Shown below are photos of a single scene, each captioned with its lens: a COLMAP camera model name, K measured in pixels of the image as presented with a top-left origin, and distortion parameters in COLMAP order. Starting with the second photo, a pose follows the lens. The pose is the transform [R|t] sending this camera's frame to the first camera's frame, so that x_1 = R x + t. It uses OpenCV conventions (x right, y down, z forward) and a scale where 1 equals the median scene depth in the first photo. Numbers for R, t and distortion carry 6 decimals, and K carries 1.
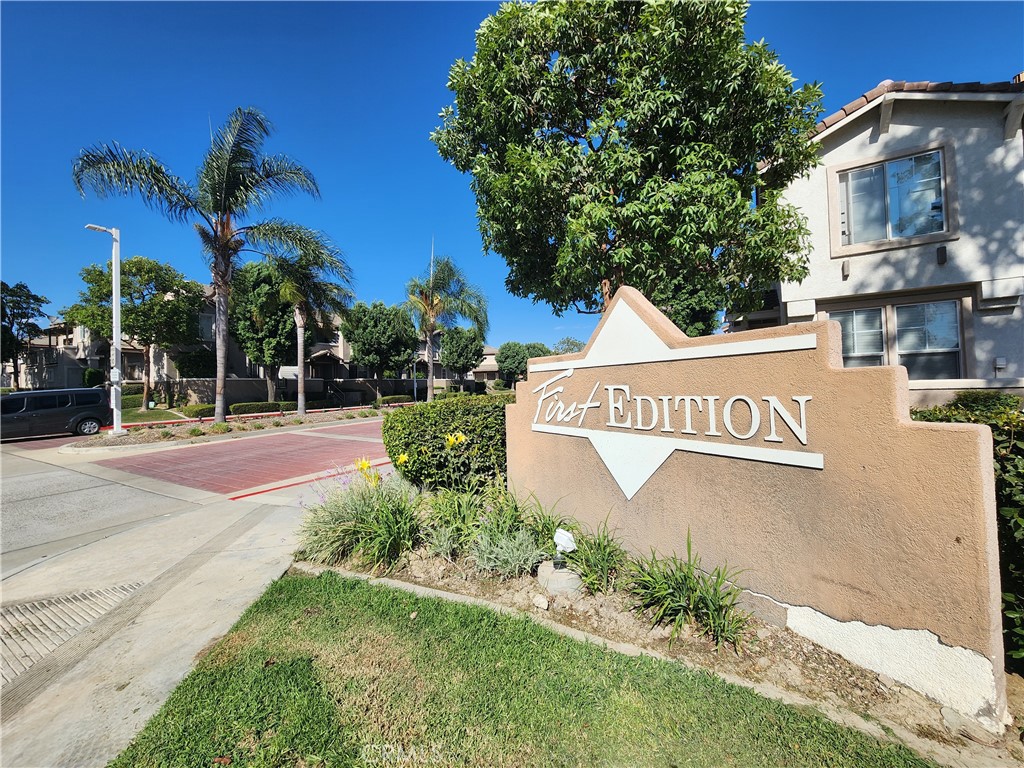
lens RADIAL K [[417.7, 0, 512.4], [0, 417.7, 378.6], [0, 0, 1]] dist [0.000952, 0.000364]
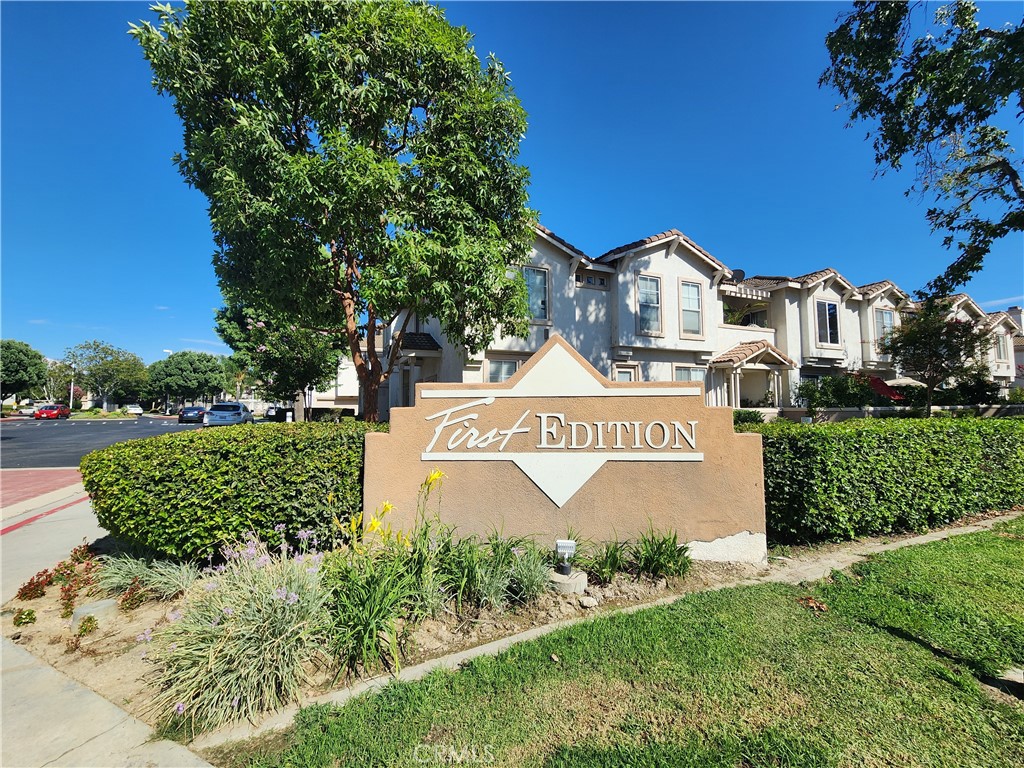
lens RADIAL K [[417.7, 0, 512.4], [0, 417.7, 378.6], [0, 0, 1]] dist [0.000952, 0.000364]
pose [[0.581728, 0.075705, 0.809853, -0.832059], [-0.026183, 0.996886, -0.074381, 0.007761], [-0.812962, 0.022064, 0.581899, 0.390561]]
